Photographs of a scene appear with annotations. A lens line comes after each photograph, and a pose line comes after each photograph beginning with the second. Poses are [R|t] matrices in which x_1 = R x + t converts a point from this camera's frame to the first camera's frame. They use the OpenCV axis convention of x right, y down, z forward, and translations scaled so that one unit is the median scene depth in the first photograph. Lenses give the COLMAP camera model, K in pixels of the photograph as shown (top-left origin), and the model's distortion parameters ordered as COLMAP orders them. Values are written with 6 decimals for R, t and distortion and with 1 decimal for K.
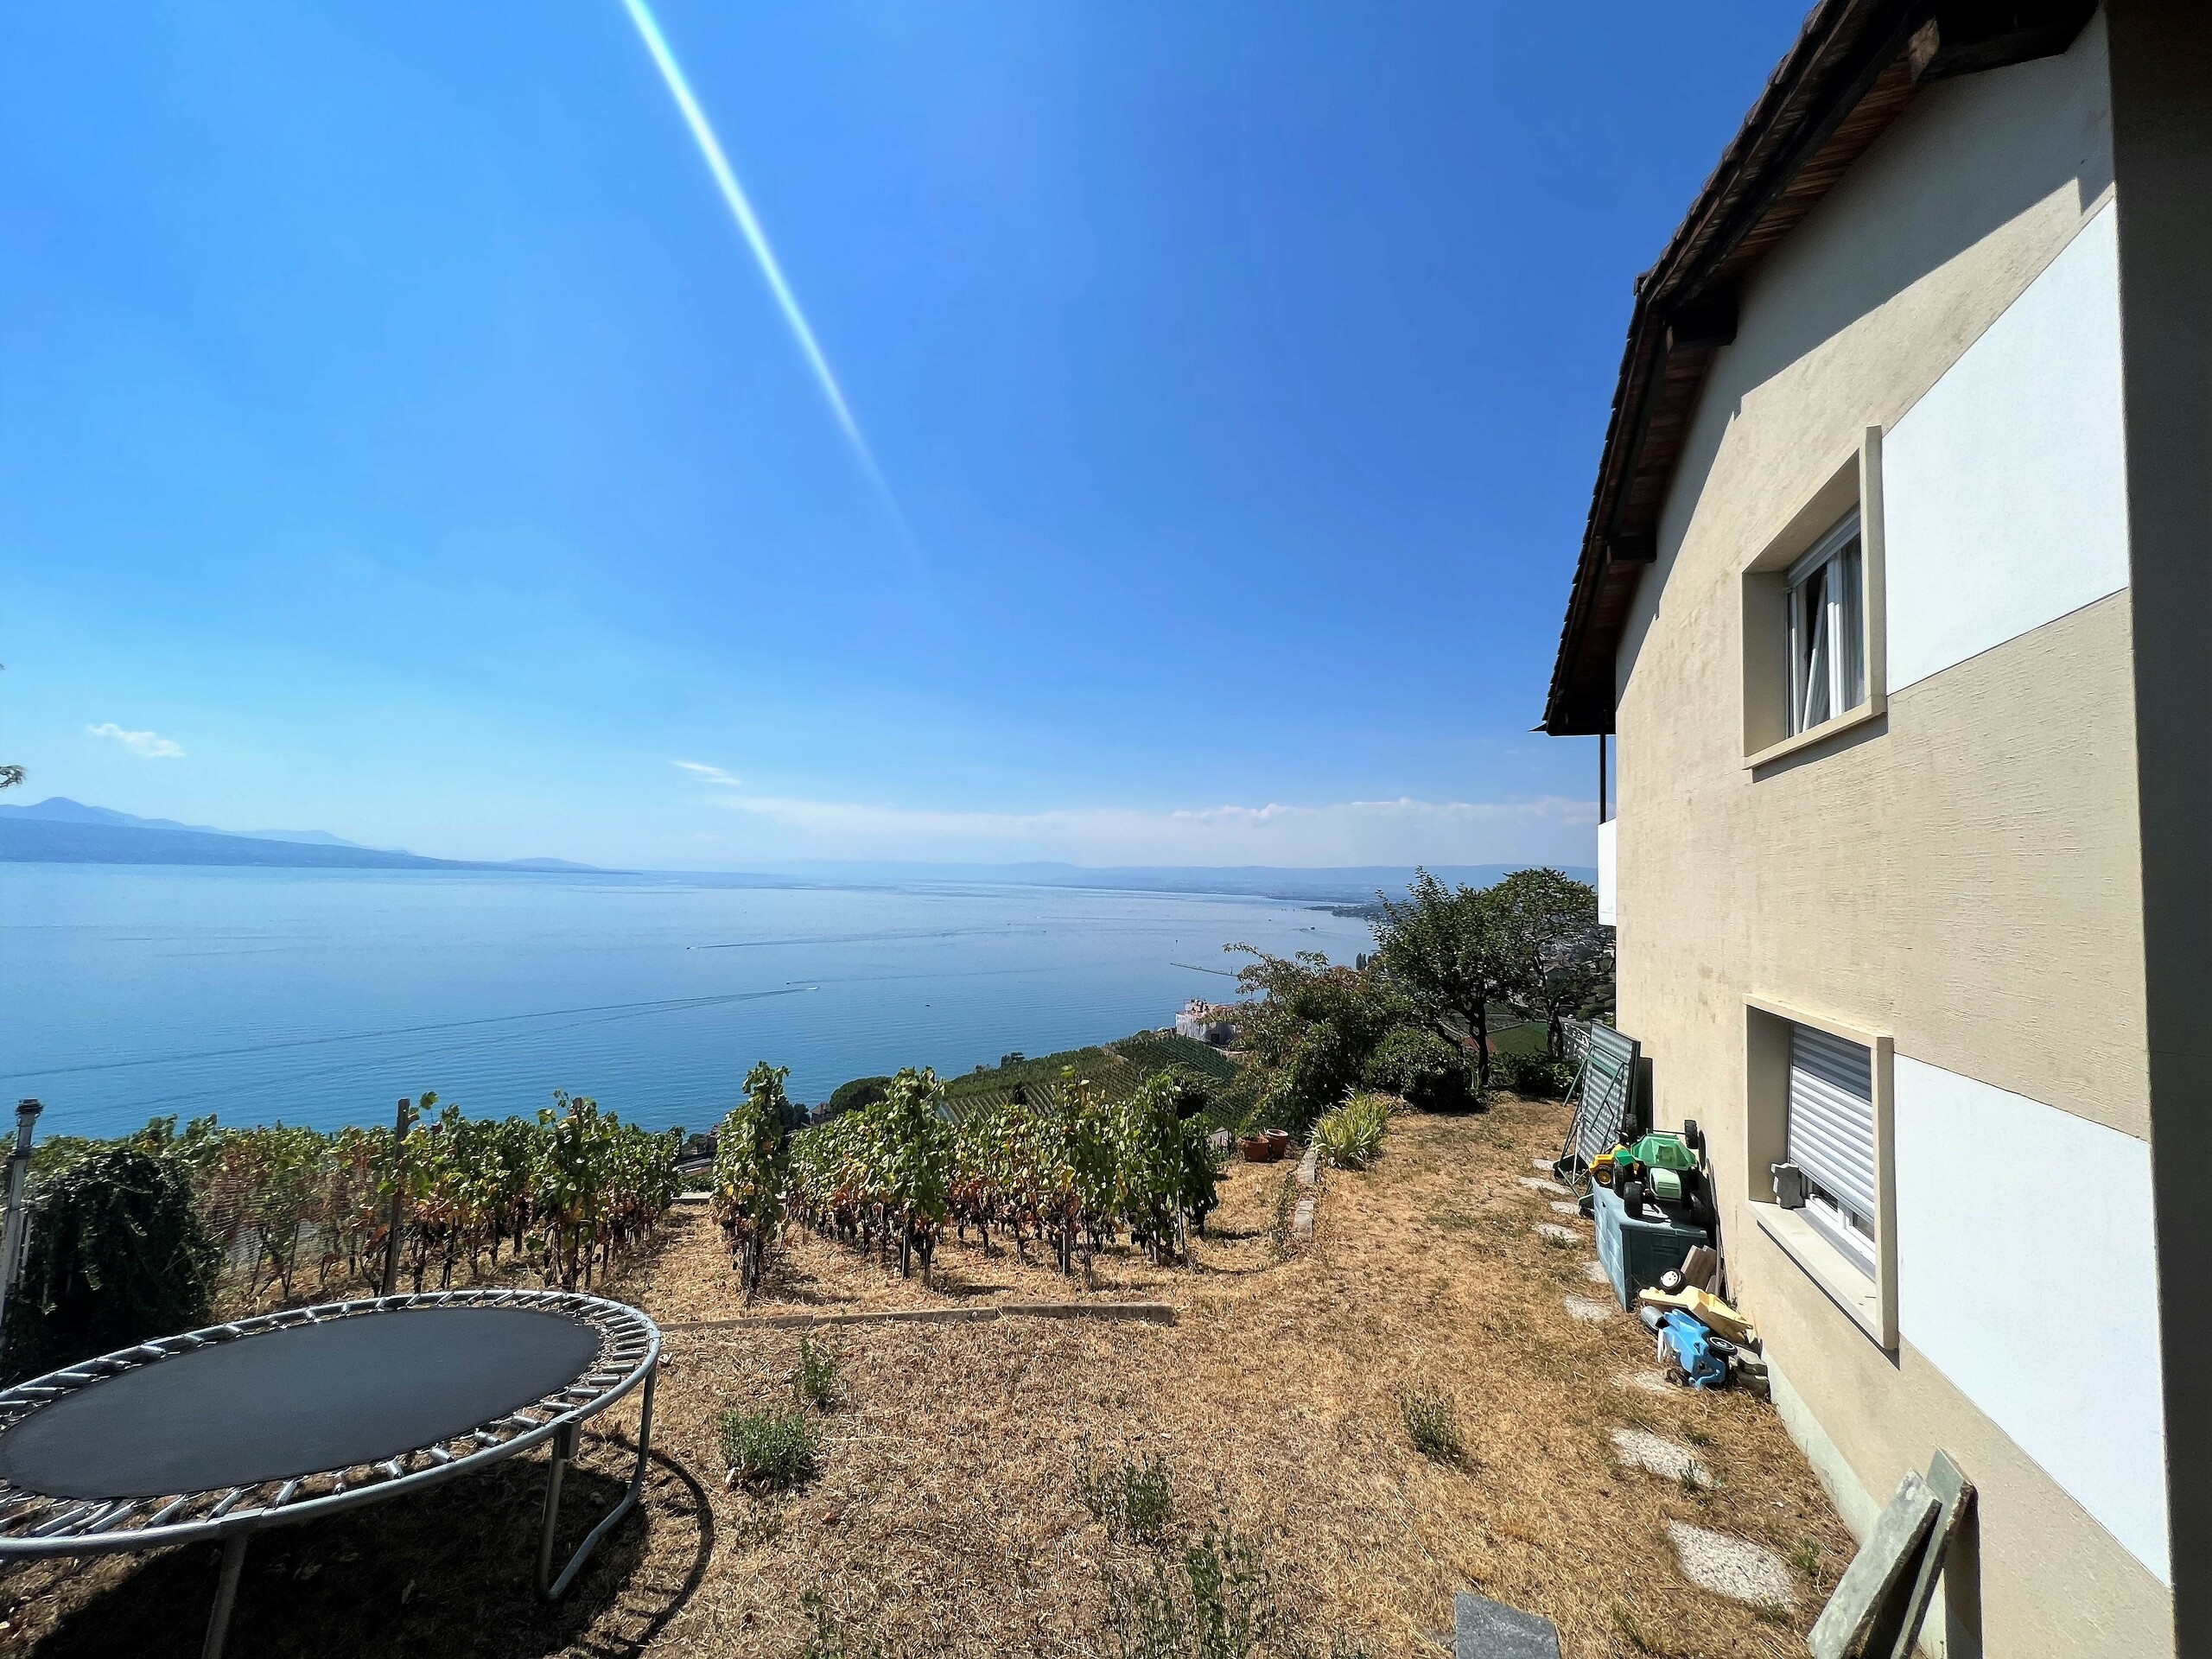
lens RADIAL K [[881.7, 0, 1106.0], [0, 881.7, 829.5], [0, 0, 1]] dist [-0.001529, -0.000157]
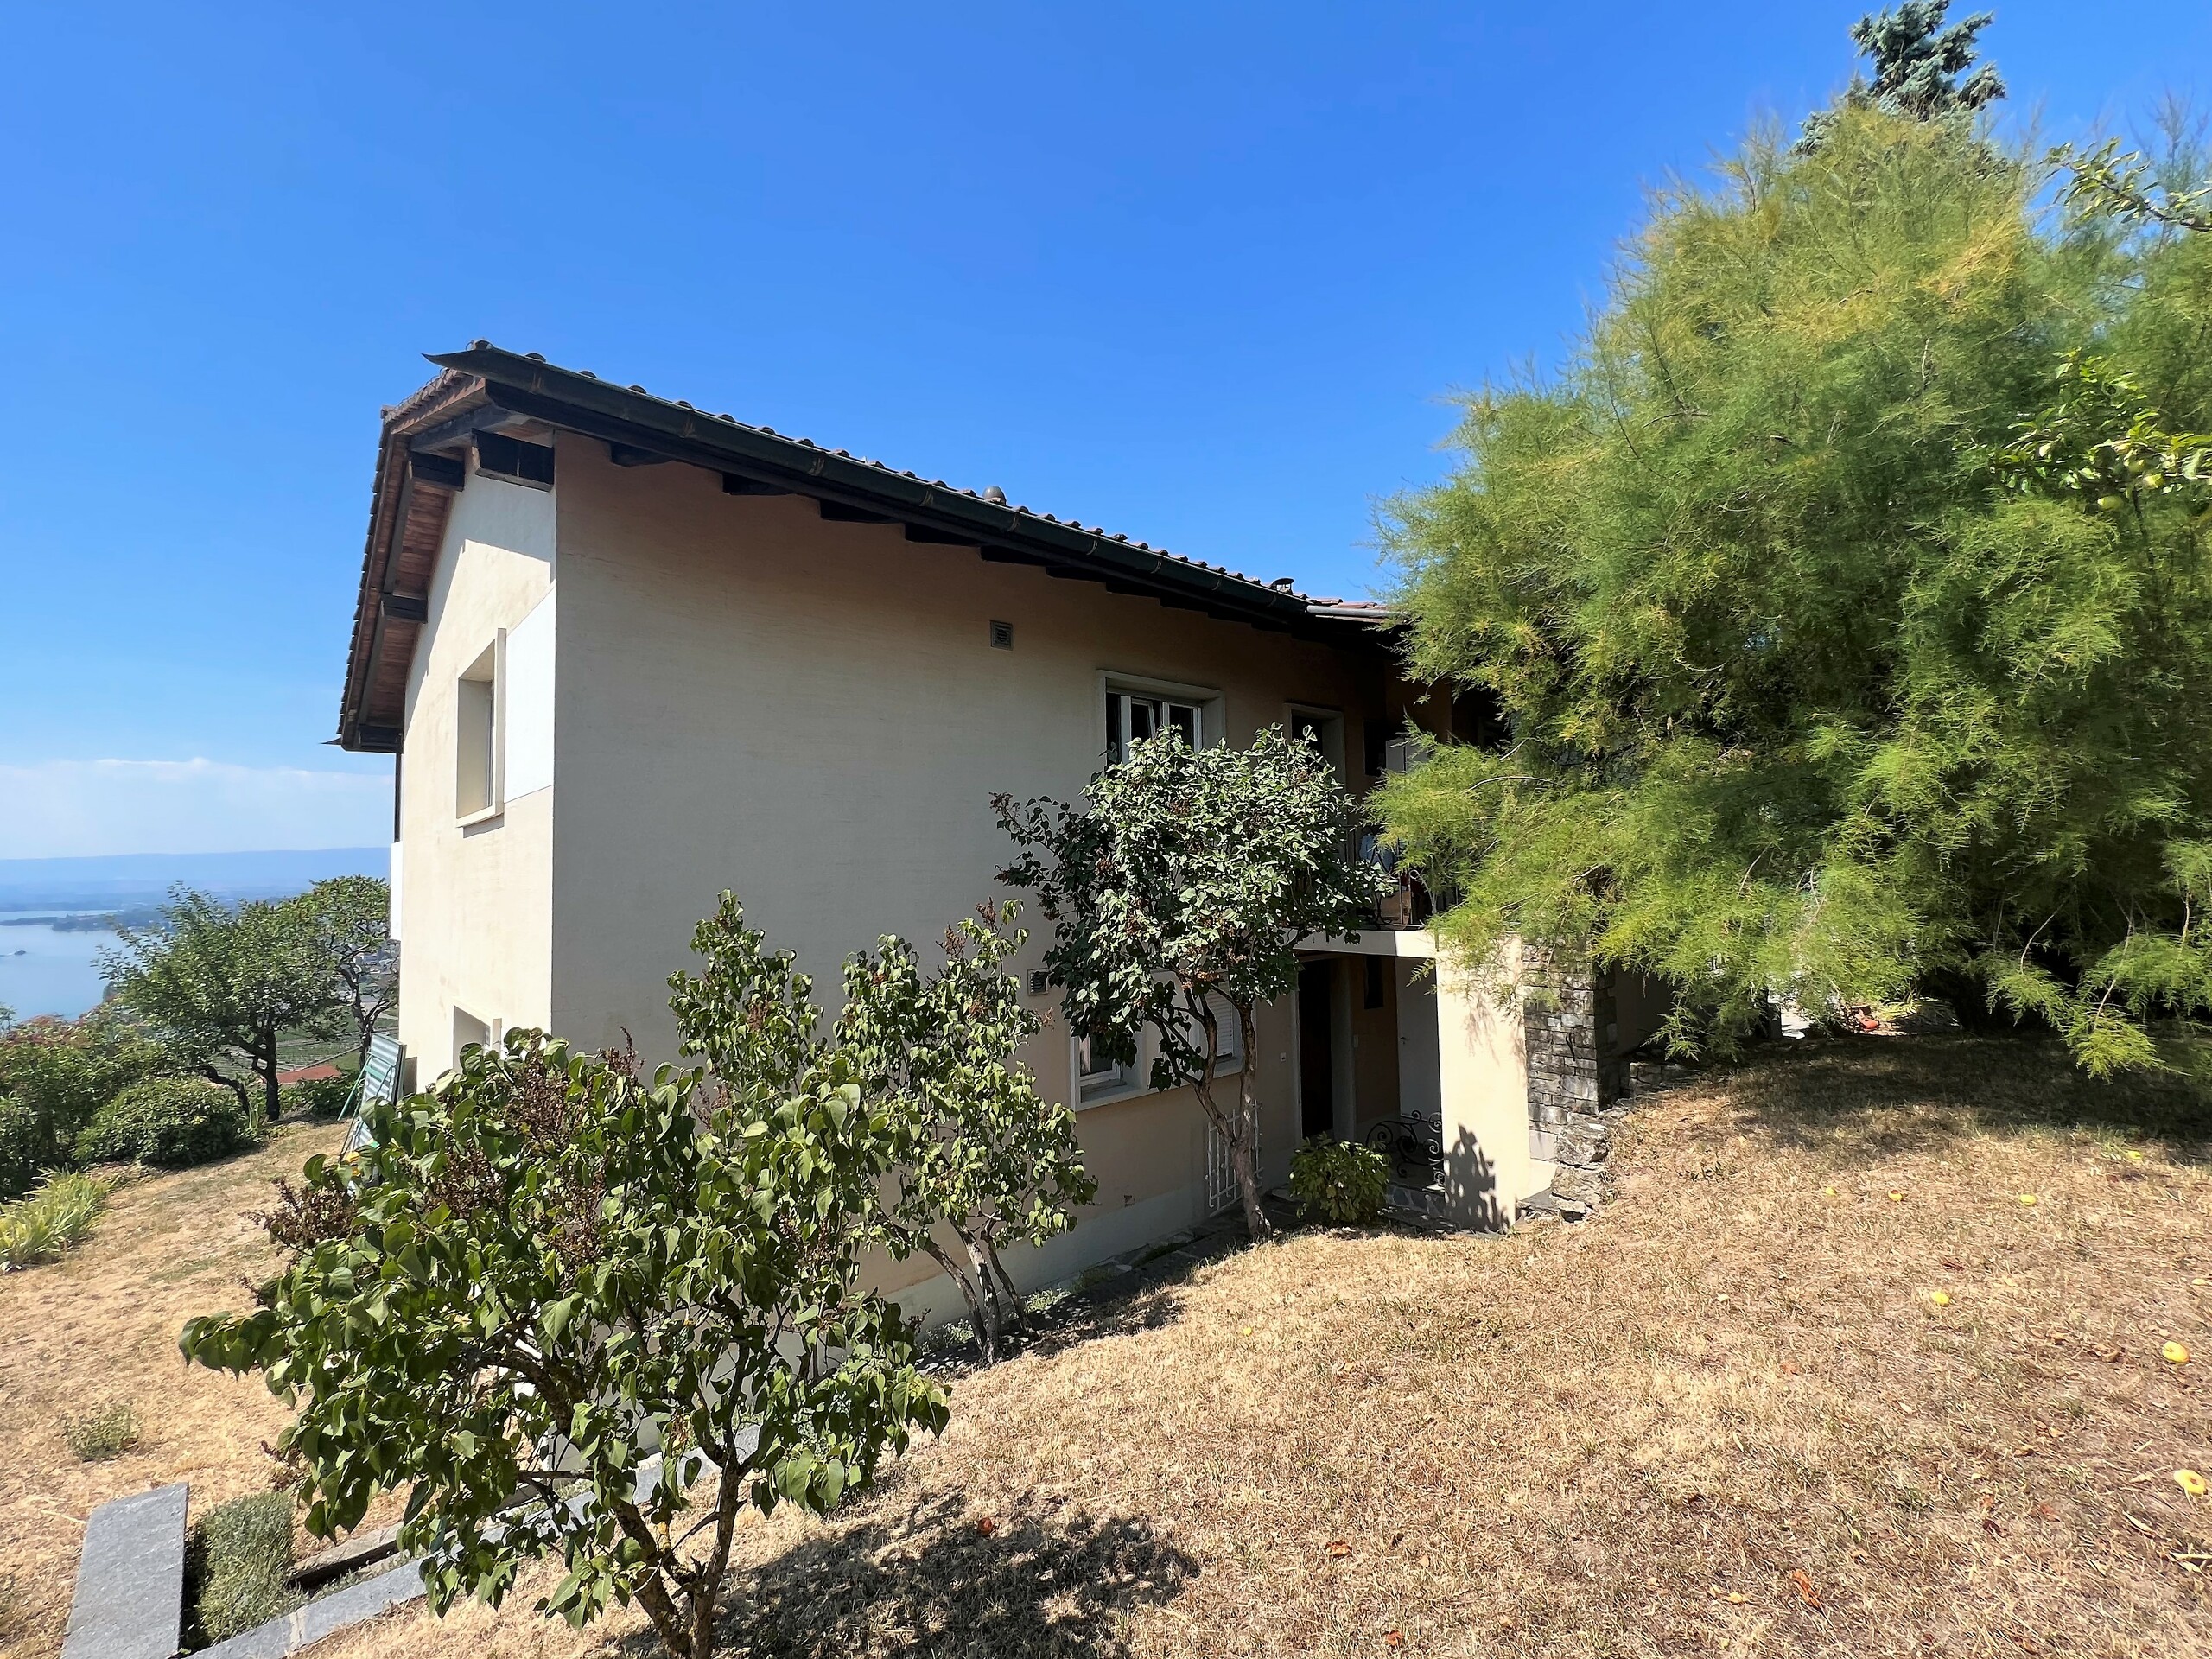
lens RADIAL K [[928.3, 0, 1106.0], [0, 928.3, 829.5], [0, 0, 1]] dist [-0.001430, -0.000155]
pose [[0.453287, -0.000839, 0.891364, -0.034759], [-0.020018, 0.999738, 0.011120, -0.045165], [-0.891140, -0.022884, 0.453151, -0.226317]]
